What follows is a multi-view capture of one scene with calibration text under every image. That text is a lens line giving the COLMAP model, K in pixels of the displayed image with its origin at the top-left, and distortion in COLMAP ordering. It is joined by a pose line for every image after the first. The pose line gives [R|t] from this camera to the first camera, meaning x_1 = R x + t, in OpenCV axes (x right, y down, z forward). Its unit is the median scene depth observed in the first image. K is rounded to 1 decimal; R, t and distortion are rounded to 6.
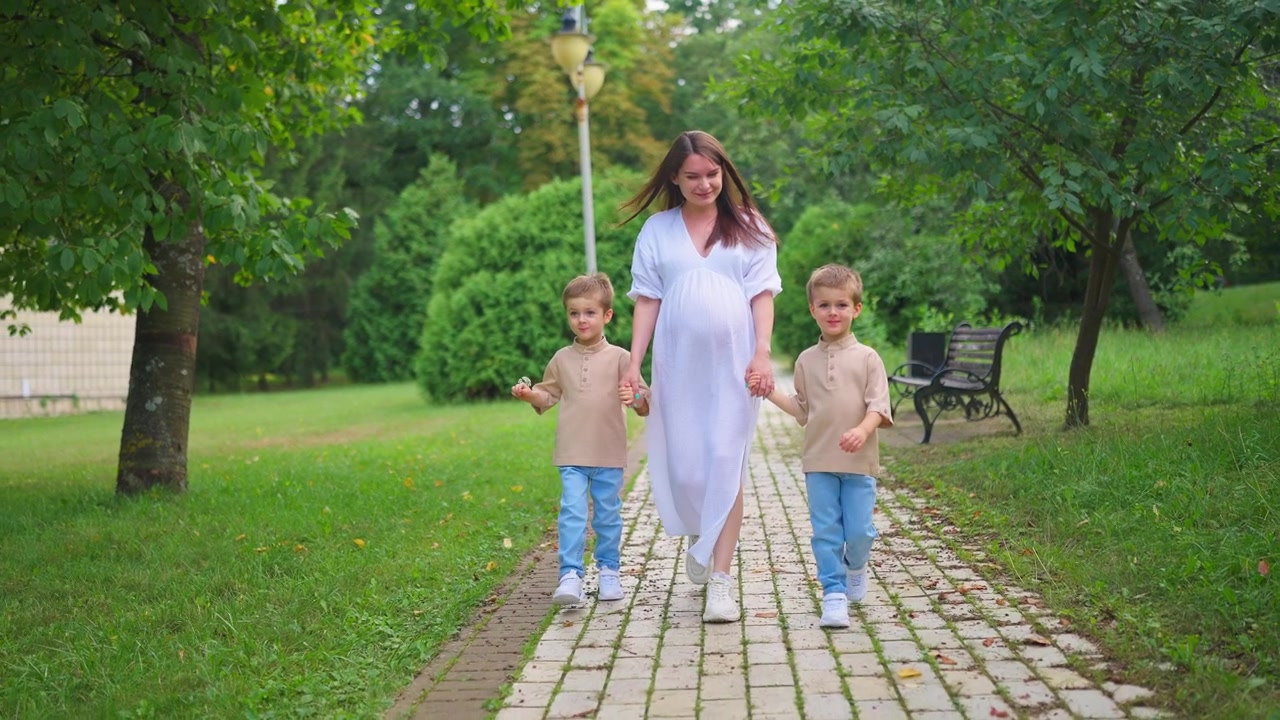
lens RADIAL K [[1447.8, 0, 610.5], [0, 1447.8, 362.6], [0, 0, 1]] dist [-0.026209, 0.021049]
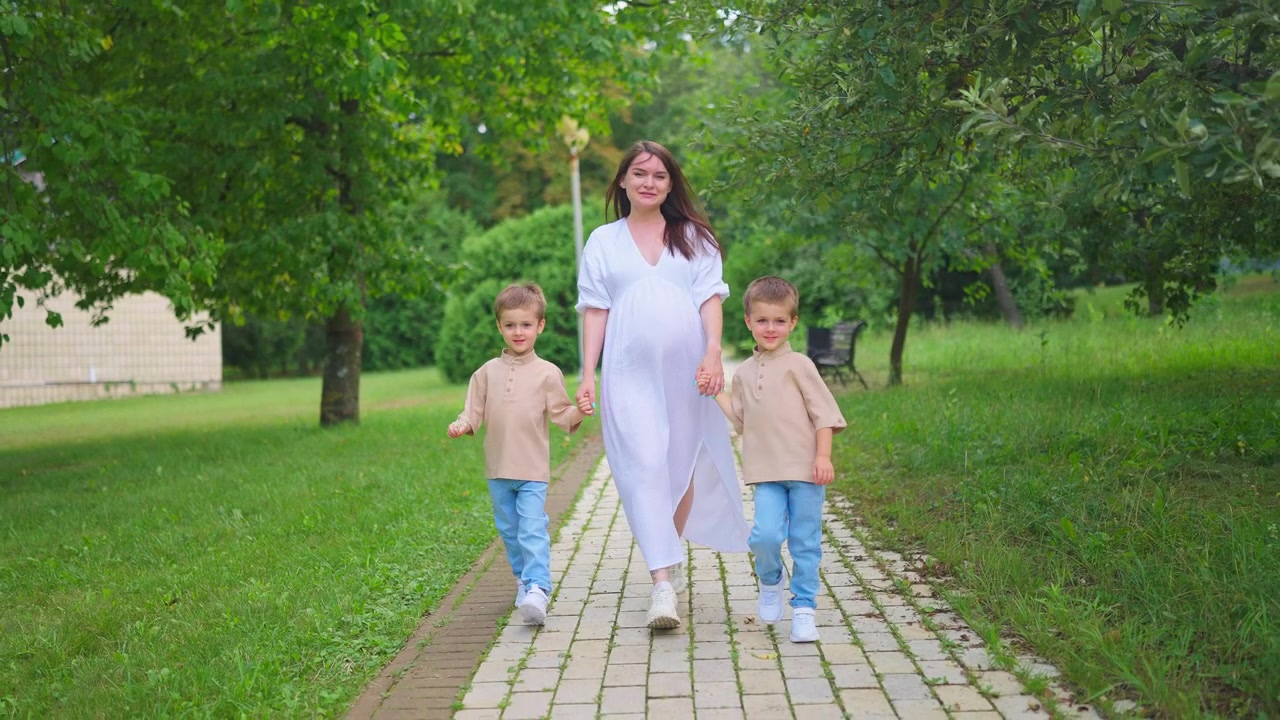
lens RADIAL K [[1447.8, 0, 610.5], [0, 1447.8, 362.6], [0, 0, 1]] dist [-0.026209, 0.021049]
pose [[0.999581, -0.003707, 0.028700, -0.019181], [0.003544, 0.999977, 0.005733, 0.003102], [-0.028720, -0.005629, 0.999572, -0.273851]]
